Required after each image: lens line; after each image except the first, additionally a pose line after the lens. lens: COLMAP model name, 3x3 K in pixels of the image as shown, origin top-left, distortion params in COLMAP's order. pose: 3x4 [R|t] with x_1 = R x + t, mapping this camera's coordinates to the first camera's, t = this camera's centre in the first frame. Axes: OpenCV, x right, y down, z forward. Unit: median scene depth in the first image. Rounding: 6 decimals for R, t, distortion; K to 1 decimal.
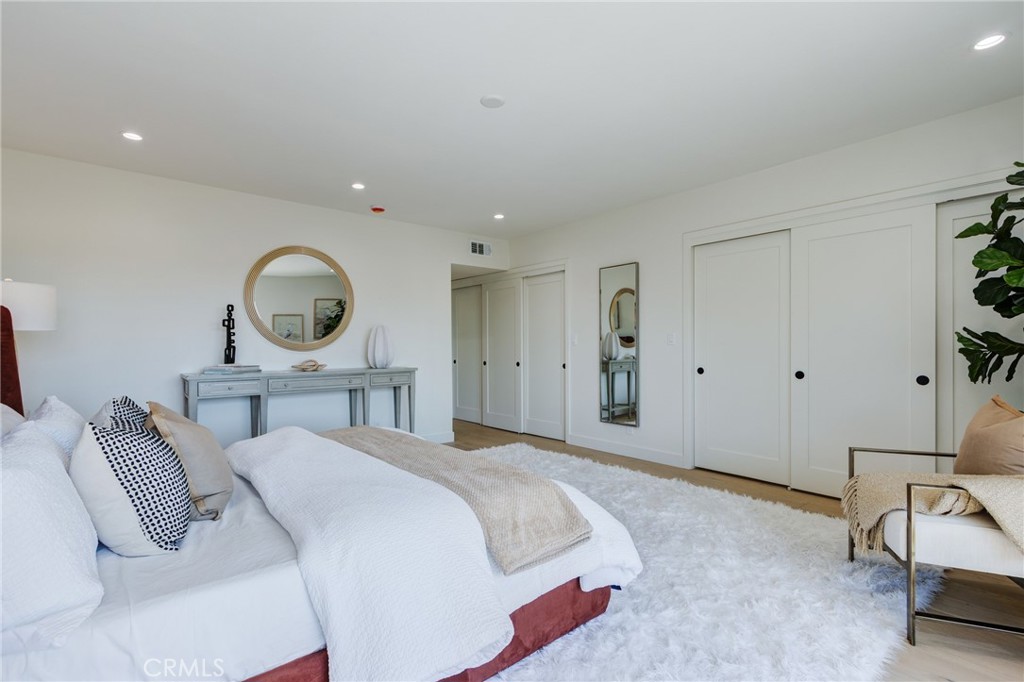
lens RADIAL K [[466.5, 0, 498.1], [0, 466.5, 348.2], [0, 0, 1]] dist [0.006327, -0.001495]
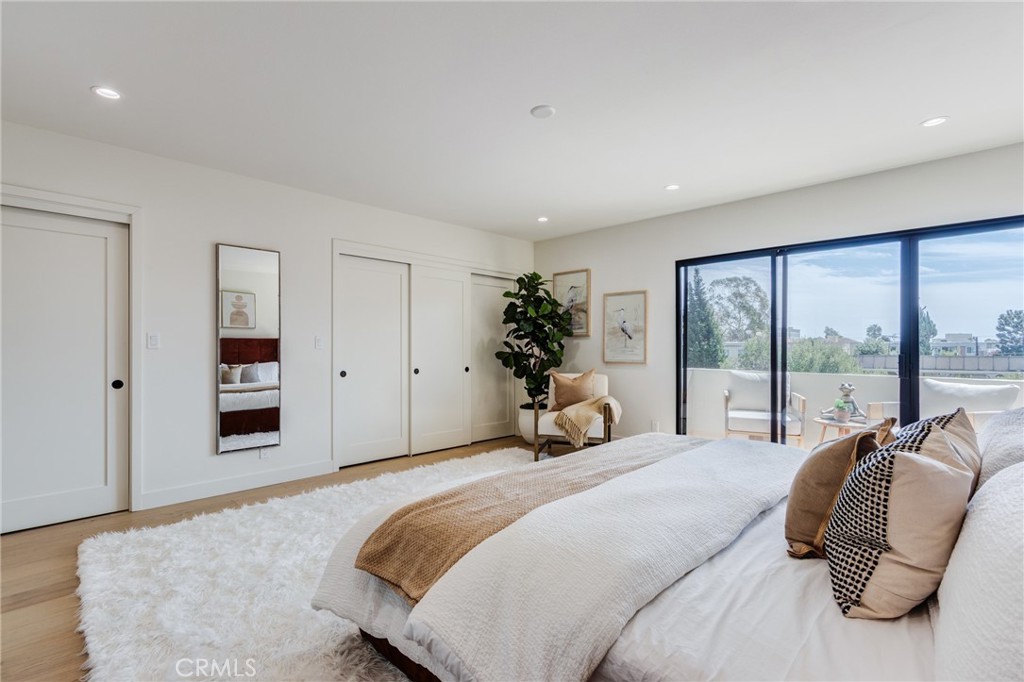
lens RADIAL K [[466.5, 0, 498.1], [0, 466.5, 348.2], [0, 0, 1]] dist [0.006327, -0.001495]
pose [[-0.078278, 0.002733, 0.996928, -0.667106], [0.008404, 0.999963, -0.002082, -0.005008], [-0.996896, 0.008215, -0.078298, 0.766448]]
